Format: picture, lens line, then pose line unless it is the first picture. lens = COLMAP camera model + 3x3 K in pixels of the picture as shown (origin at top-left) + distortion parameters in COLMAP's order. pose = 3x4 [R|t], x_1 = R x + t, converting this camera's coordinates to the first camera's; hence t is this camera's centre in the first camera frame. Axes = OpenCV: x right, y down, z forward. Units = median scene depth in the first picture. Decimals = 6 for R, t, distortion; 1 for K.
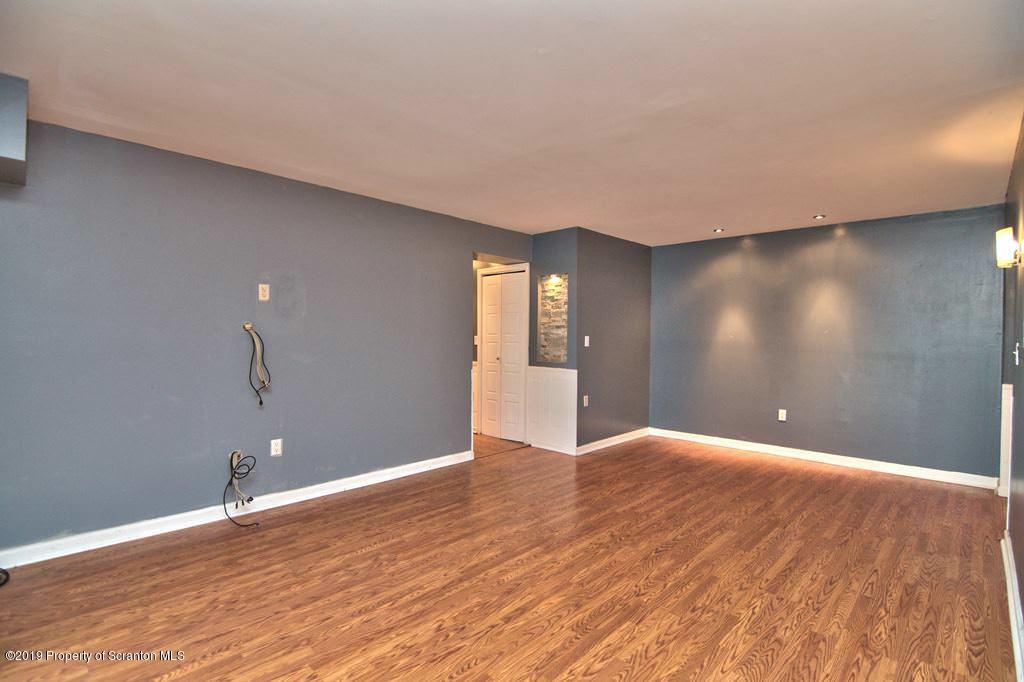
lens RADIAL K [[491.0, 0, 512.0], [0, 491.0, 341.0], [0, 0, 1]] dist [-0.007501, -0.009531]
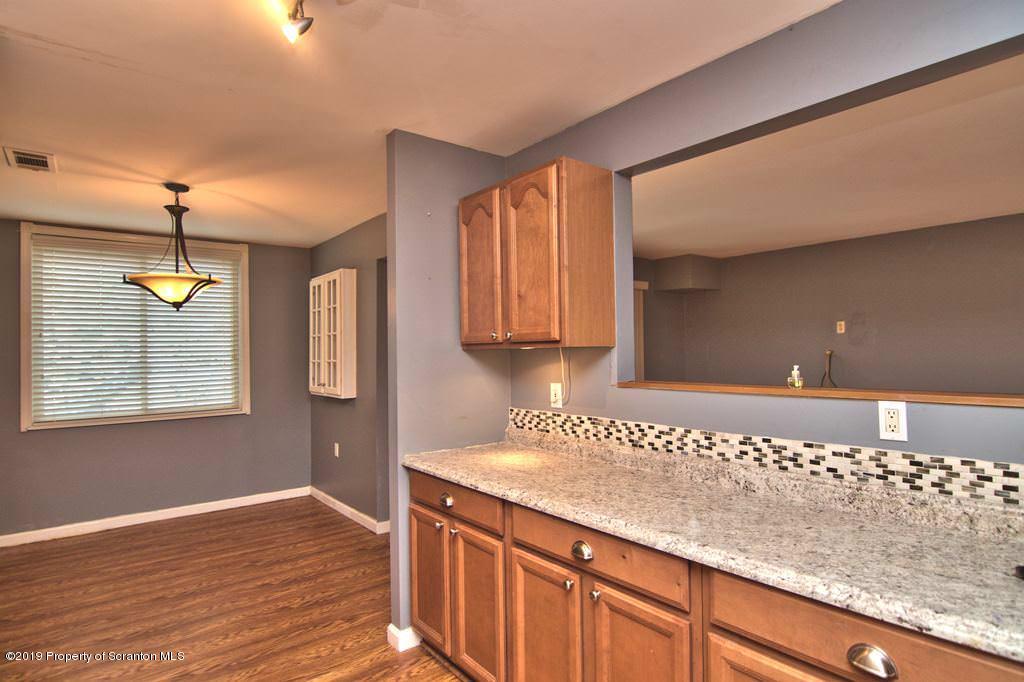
lens RADIAL K [[543.7, 0, 512.0], [0, 543.7, 341.0], [0, 0, 1]] dist [-0.000852, -0.015252]
pose [[-0.138358, -0.024139, -0.990088, 1.349667], [0.003086, 0.999688, -0.024805, -0.030727], [0.990377, -0.006488, -0.138240, 0.358479]]
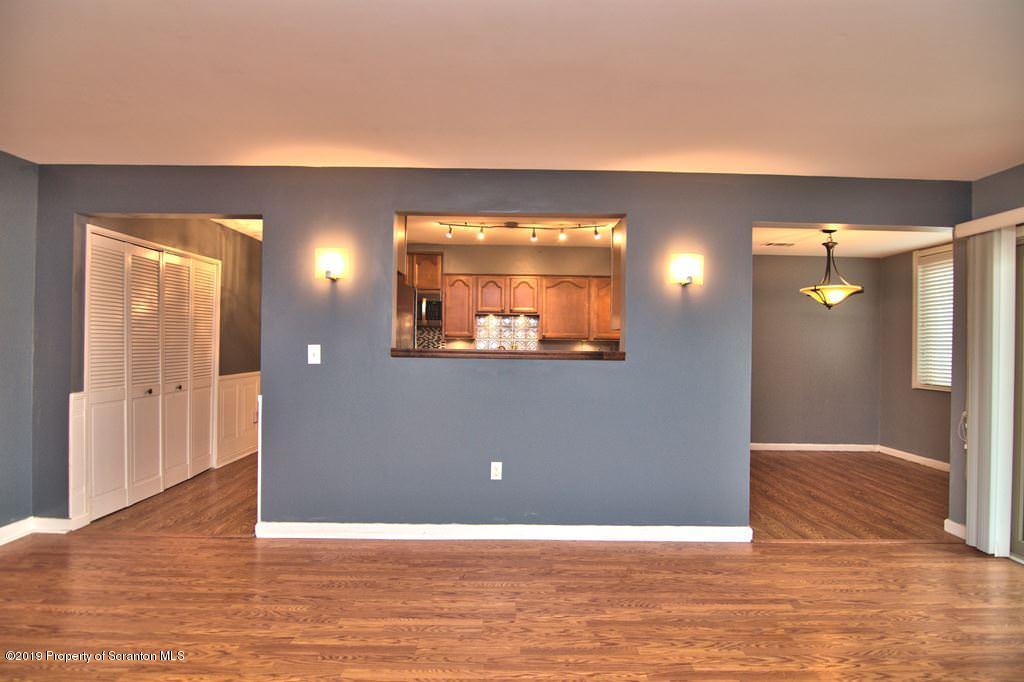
lens RADIAL K [[491.0, 0, 512.0], [0, 491.0, 341.0], [0, 0, 1]] dist [-0.007501, -0.009531]
pose [[-0.700195, -0.014465, 0.713805, -0.112734], [-0.012291, 0.999891, 0.008205, -0.019377], [-0.713846, -0.003029, -0.700296, 1.388474]]
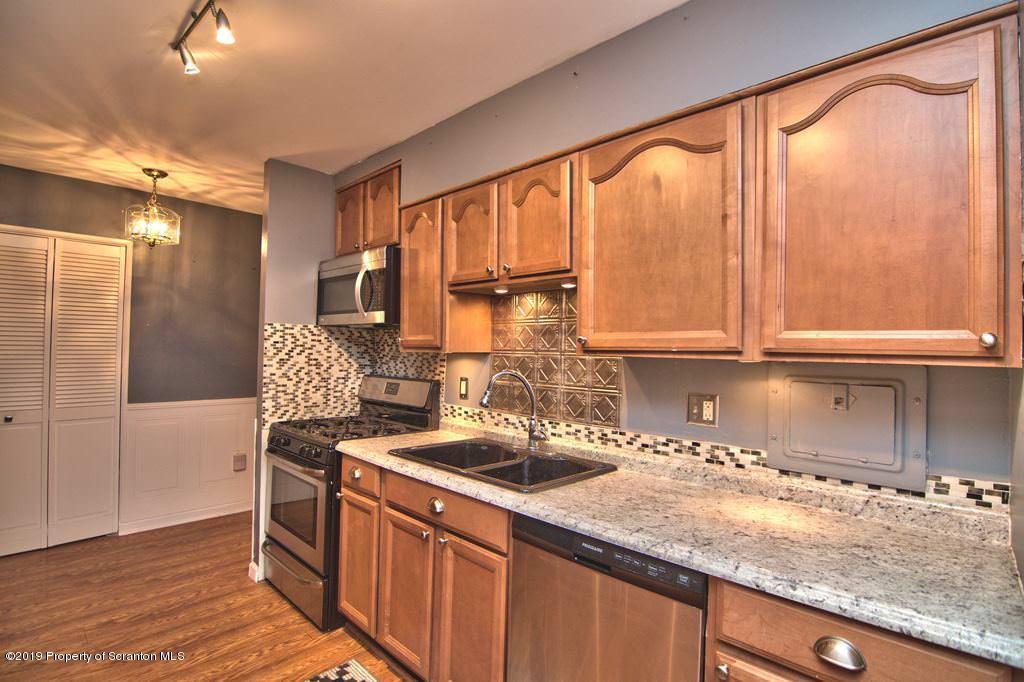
lens RADIAL K [[491.0, 0, 512.0], [0, 491.0, 341.0], [0, 0, 1]] dist [-0.007501, -0.009531]
pose [[0.007925, 0.011595, 0.999901, 0.610490], [-0.009283, 0.999891, -0.011522, -0.020705], [-0.999926, -0.009190, 0.008032, 0.005540]]
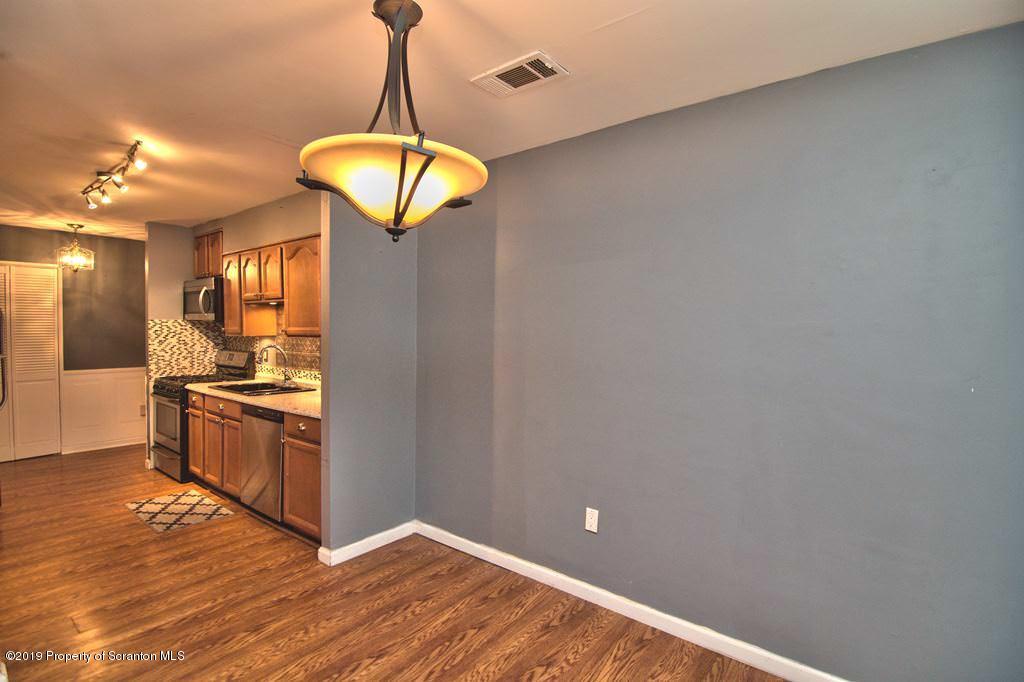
lens RADIAL K [[491.0, 0, 512.0], [0, 491.0, 341.0], [0, 0, 1]] dist [-0.007501, -0.009531]
pose [[-0.087829, -0.034641, 0.995533, -0.161614], [0.000823, 0.999392, 0.034848, -0.046589], [-0.996135, 0.003880, -0.087747, -0.566248]]
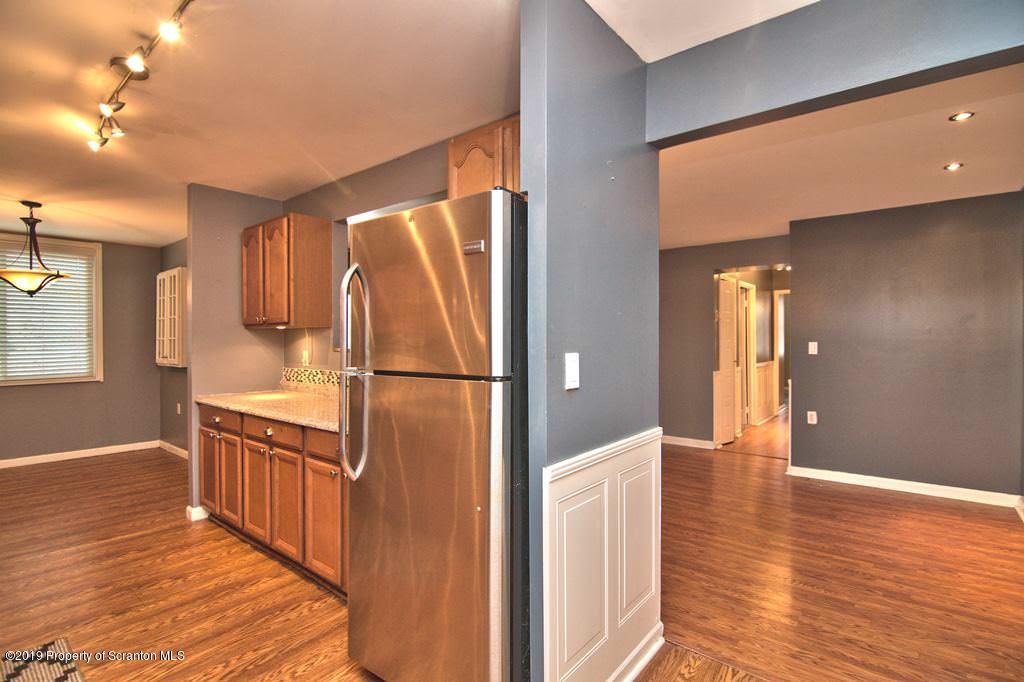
lens RADIAL K [[491.0, 0, 512.0], [0, 491.0, 341.0], [0, 0, 1]] dist [-0.007501, -0.009531]
pose [[0.072246, -0.004908, -0.997375, 1.767458], [-0.008090, 0.999952, -0.005507, -0.004632], [0.997354, 0.008466, 0.072203, 0.753417]]
